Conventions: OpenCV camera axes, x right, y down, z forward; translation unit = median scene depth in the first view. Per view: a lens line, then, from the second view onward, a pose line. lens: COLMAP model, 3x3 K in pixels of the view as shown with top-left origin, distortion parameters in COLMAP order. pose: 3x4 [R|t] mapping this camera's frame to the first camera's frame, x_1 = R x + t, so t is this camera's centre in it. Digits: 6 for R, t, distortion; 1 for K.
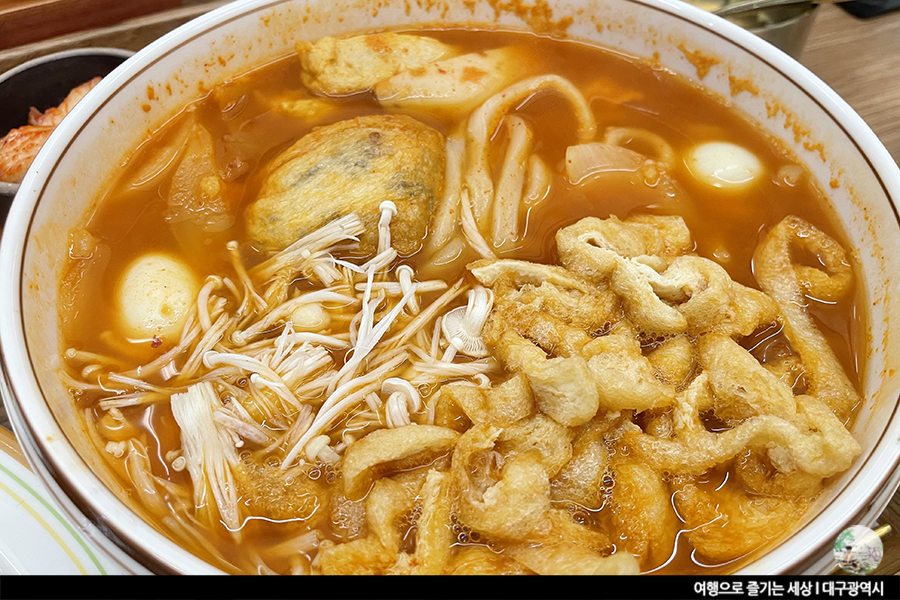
lens RADIAL K [[718.2, 0, 445.0], [0, 718.2, 325.9], [0, 0, 1]] dist [0.046699, -0.099005]
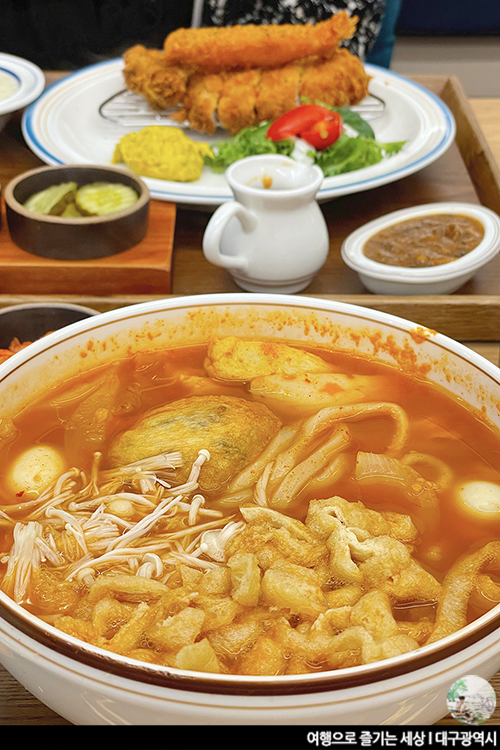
lens RADIAL K [[1117.8, 0, 229.9], [0, 1117.8, 375.2], [0, 0, 1]] dist [-0.037224, 0.004887]
pose [[0.921350, 0.220878, -0.319887, 0.649438], [-0.317055, 0.903107, -0.289610, 0.319203], [0.224924, 0.368254, 0.902108, -1.029954]]
